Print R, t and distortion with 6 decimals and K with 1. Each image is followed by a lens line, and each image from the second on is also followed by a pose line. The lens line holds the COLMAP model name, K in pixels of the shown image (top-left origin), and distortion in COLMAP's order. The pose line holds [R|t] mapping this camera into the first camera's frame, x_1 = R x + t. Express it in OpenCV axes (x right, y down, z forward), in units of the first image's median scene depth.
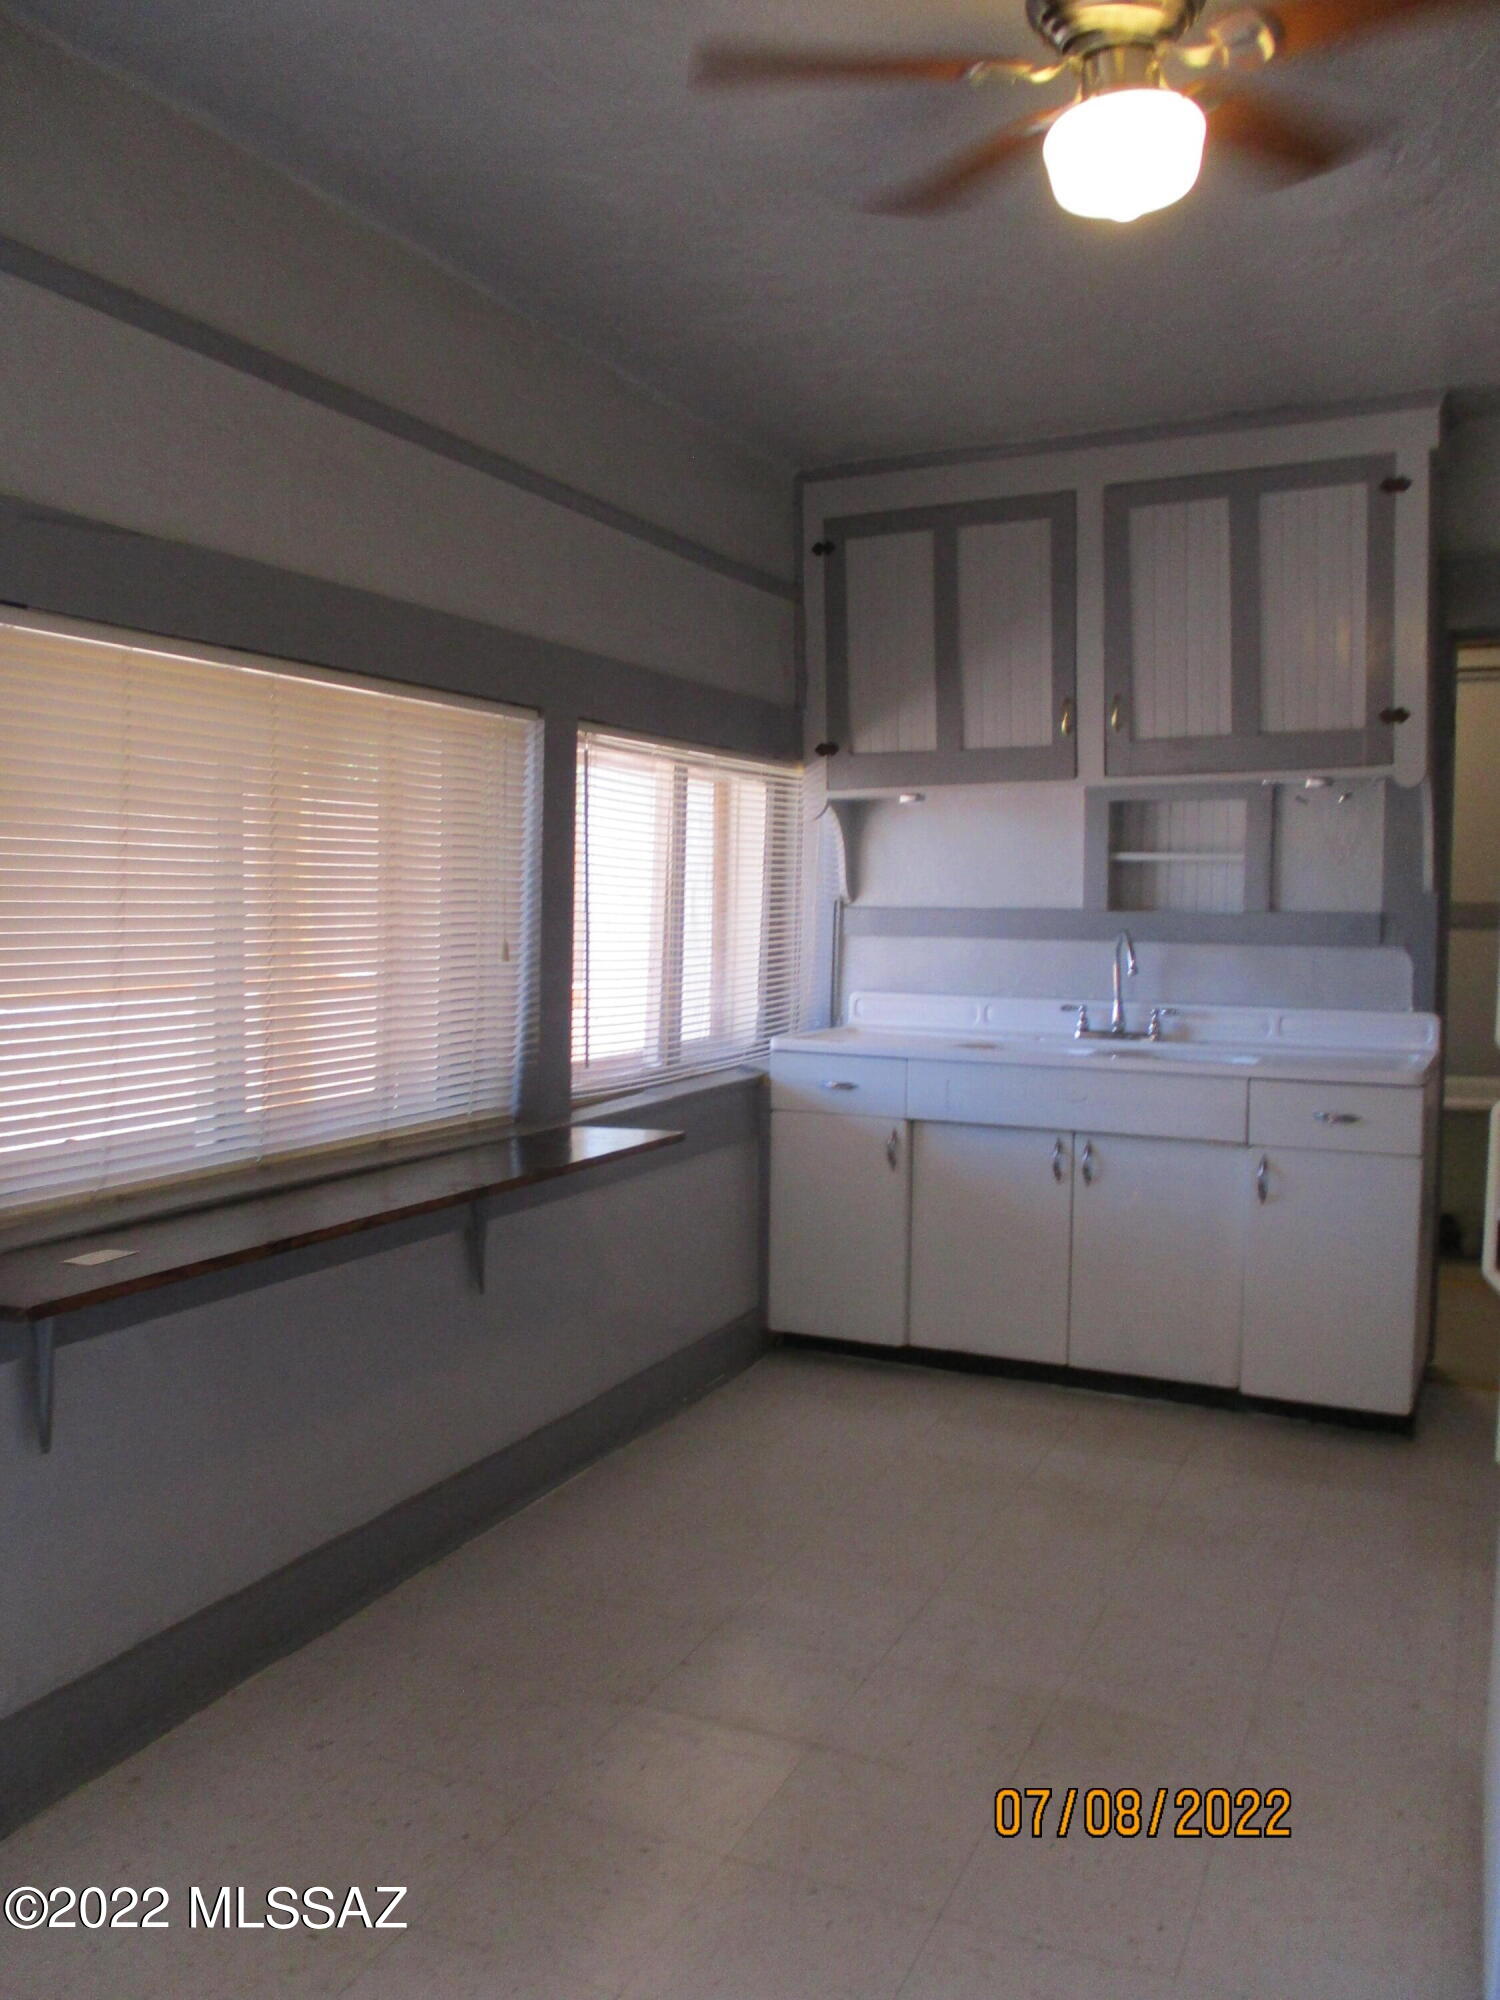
lens RADIAL K [[1691.6, 0, 771.9], [0, 1691.6, 1003.9], [0, 0, 1]] dist [-0.010385, 0.012515]
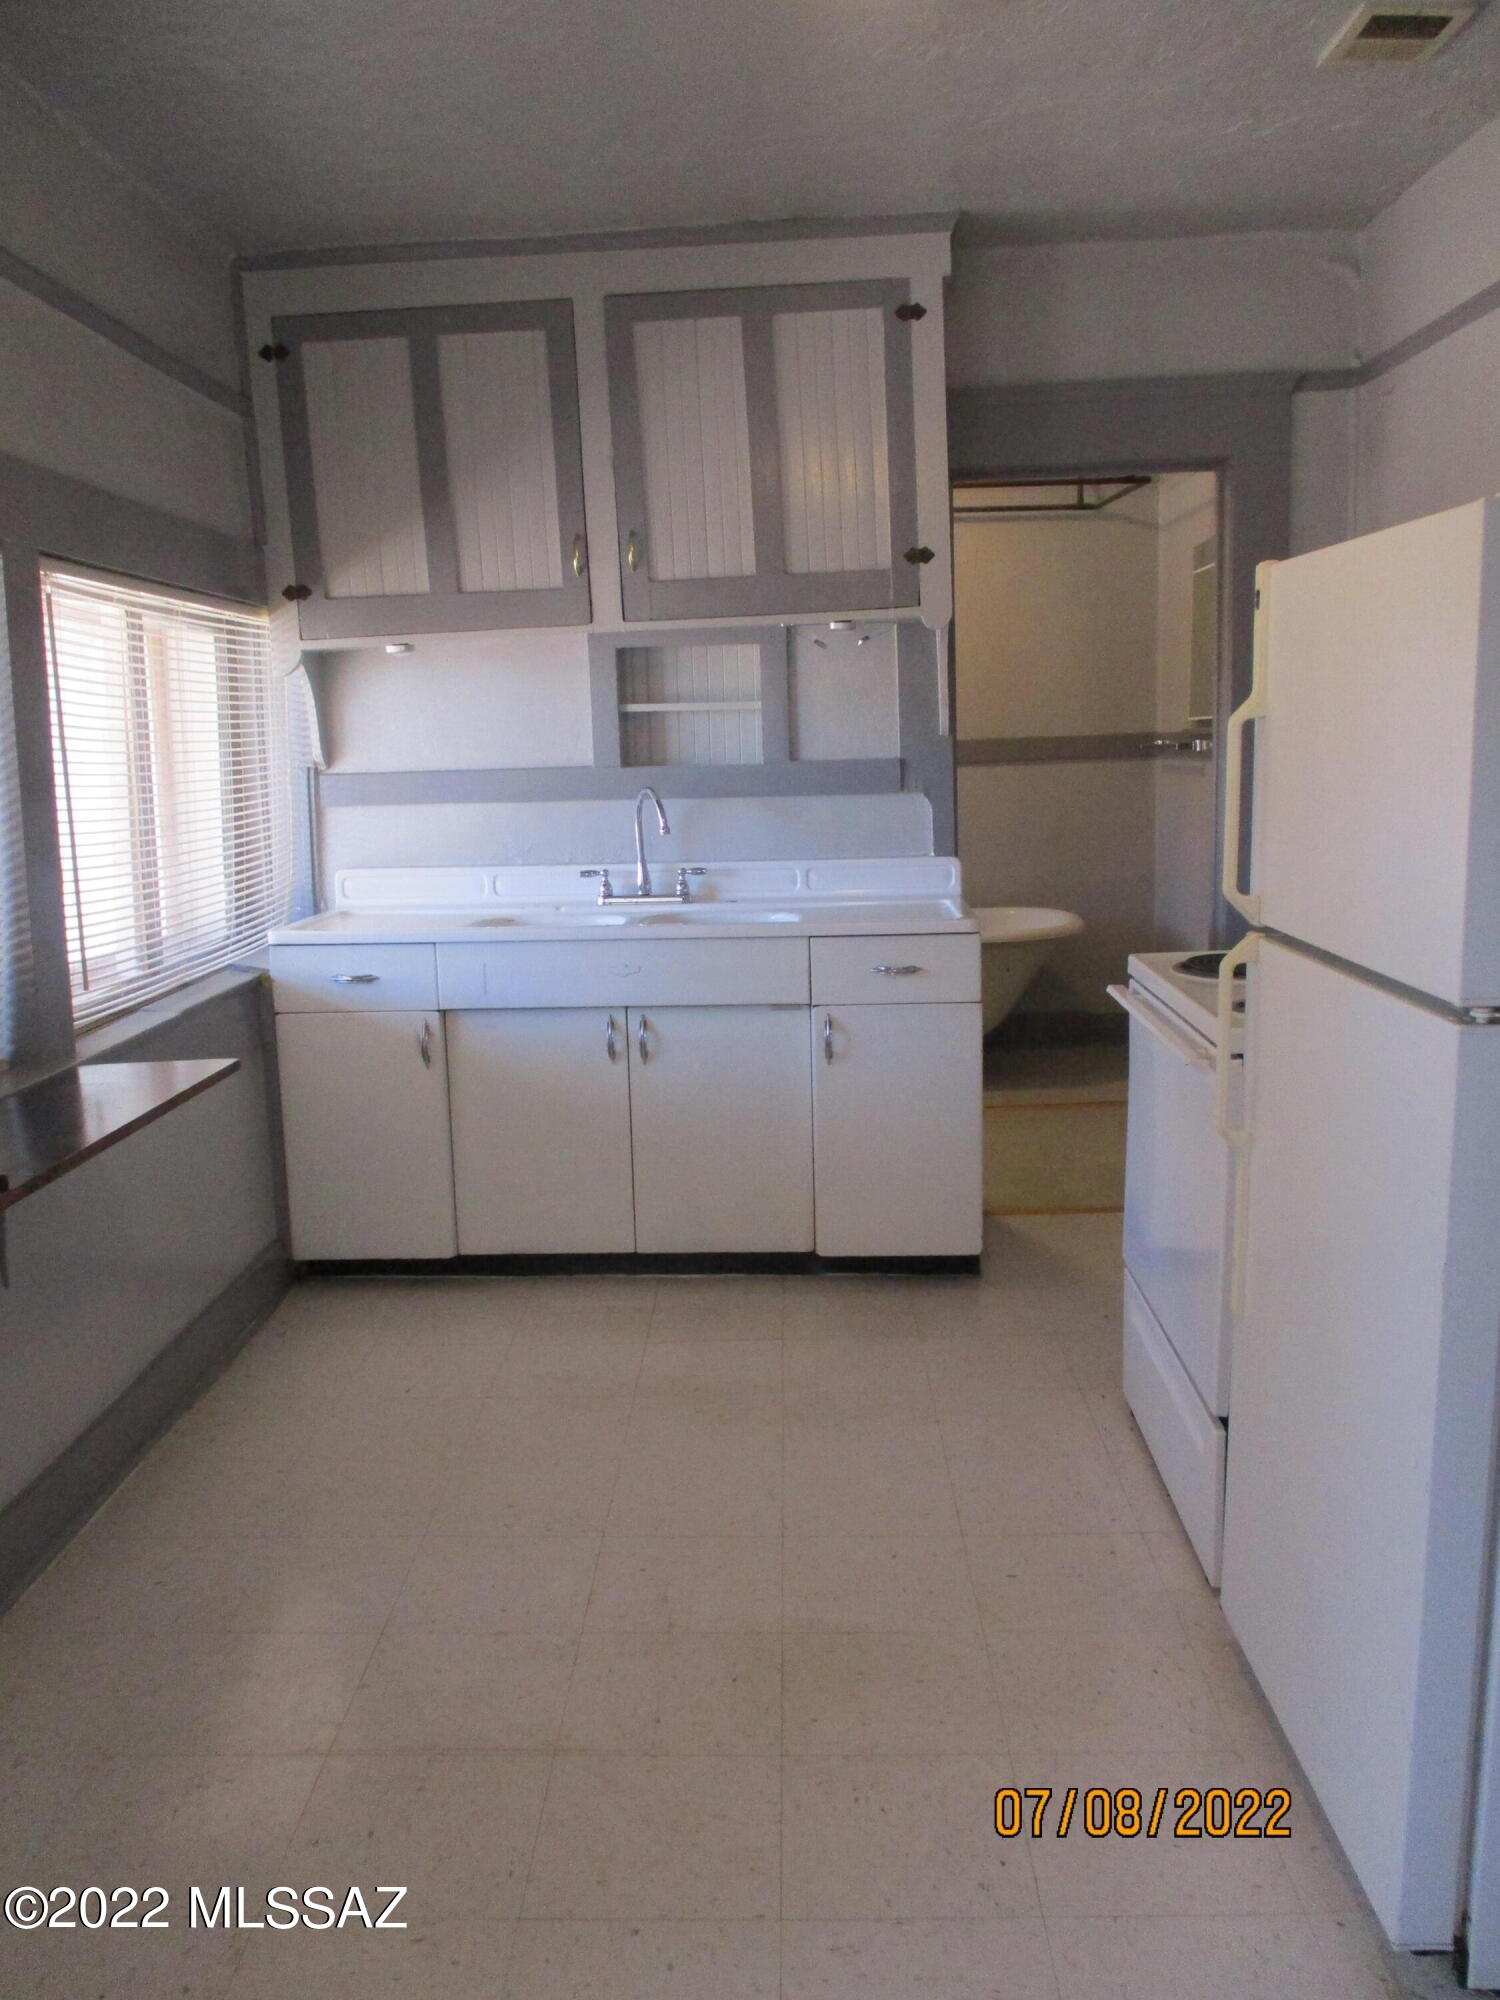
lens RADIAL K [[1691.6, 0, 771.9], [0, 1691.6, 1003.9], [0, 0, 1]] dist [-0.010385, 0.012515]
pose [[0.921272, -0.093965, 0.377397, -0.094842], [0.060277, 0.993147, 0.100130, -0.014189], [-0.384219, -0.069499, 0.920622, 0.102626]]
